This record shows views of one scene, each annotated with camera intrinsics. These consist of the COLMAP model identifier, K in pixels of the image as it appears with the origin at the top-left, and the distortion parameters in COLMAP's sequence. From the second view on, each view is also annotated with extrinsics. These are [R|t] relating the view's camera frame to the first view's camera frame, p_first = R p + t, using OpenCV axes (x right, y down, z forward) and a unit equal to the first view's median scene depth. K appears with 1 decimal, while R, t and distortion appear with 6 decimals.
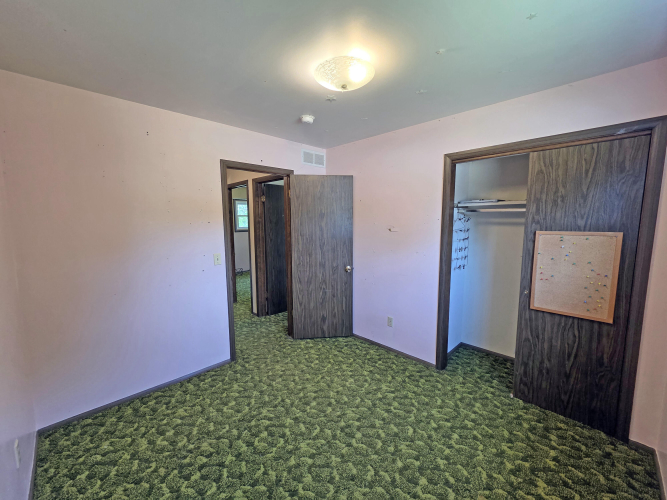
lens RADIAL K [[276.9, 0, 336.8], [0, 276.9, 251.0], [0, 0, 1]] dist [0.000680, -0.000333]
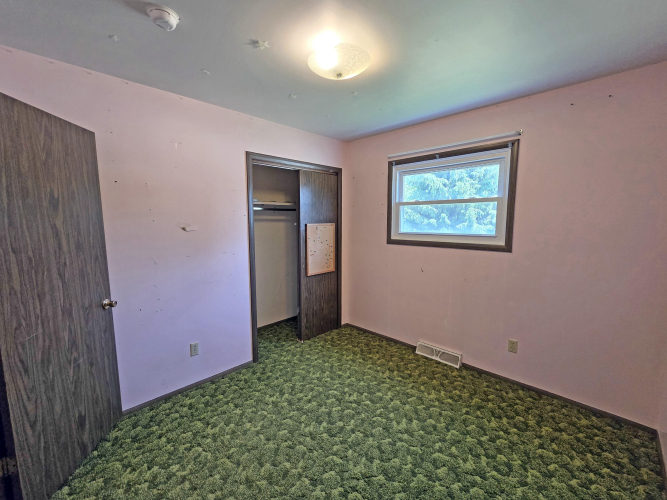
lens RADIAL K [[276.9, 0, 336.8], [0, 276.9, 251.0], [0, 0, 1]] dist [0.000680, -0.000333]
pose [[-0.008699, -0.111831, 0.993689, -0.631164], [0.113469, 0.987198, 0.112094, -0.061224], [-0.993503, 0.113728, 0.004102, 0.677845]]
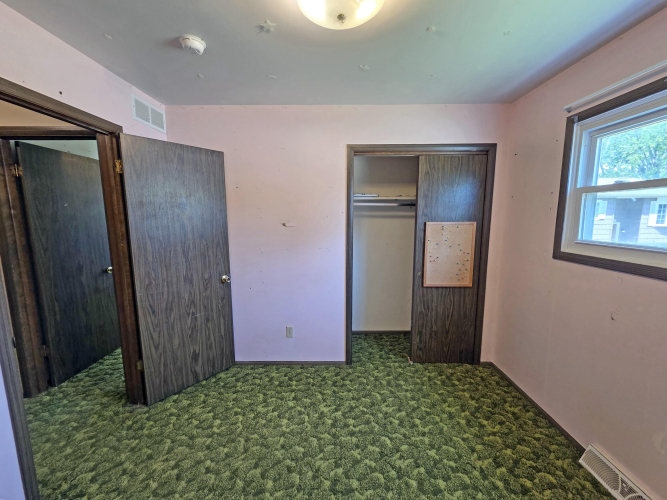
lens RADIAL K [[276.9, 0, 336.8], [0, 276.9, 251.0], [0, 0, 1]] dist [0.000680, -0.000333]
pose [[0.709606, -0.092222, 0.698537, -0.326627], [0.077697, 0.995593, 0.052512, -0.032048], [-0.700301, 0.017011, 0.713644, 0.331843]]
